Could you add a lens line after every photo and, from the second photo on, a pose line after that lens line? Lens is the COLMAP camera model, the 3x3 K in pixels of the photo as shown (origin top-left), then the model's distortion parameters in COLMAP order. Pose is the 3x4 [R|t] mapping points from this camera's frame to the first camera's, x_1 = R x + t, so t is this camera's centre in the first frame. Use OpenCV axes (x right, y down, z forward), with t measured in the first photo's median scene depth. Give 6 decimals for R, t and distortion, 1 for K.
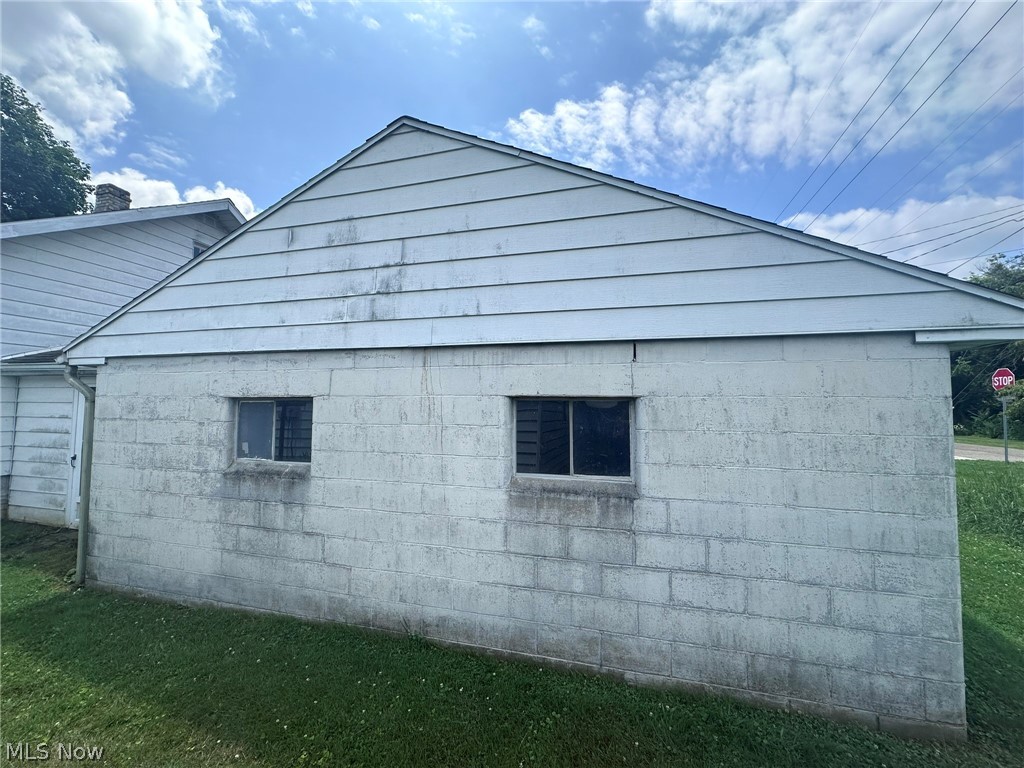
lens RADIAL K [[412.9, 0, 516.0], [0, 412.9, 383.2], [0, 0, 1]] dist [-0.000804, -0.000128]
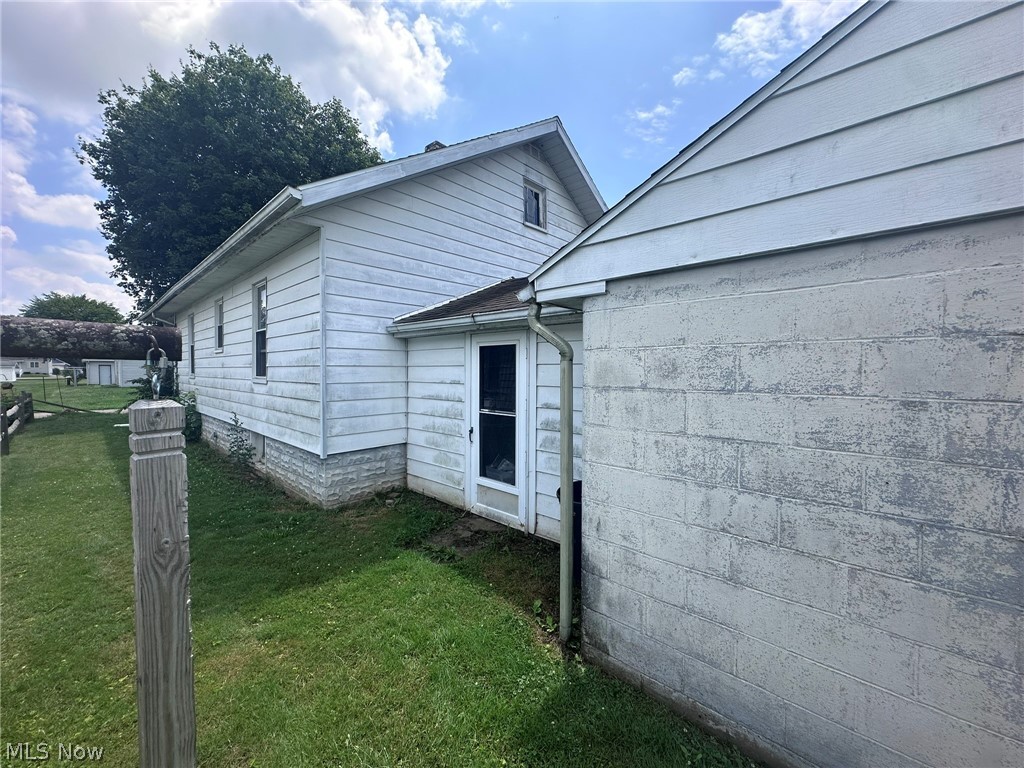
lens RADIAL K [[412.9, 0, 512.3], [0, 412.9, 382.8], [0, 0, 1]] dist [-0.000804, -0.000128]
pose [[0.883695, 0.006776, -0.468015, -0.826716], [0.032041, 0.996674, 0.074928, 0.030737], [0.466966, -0.081210, 0.880538, 0.417995]]
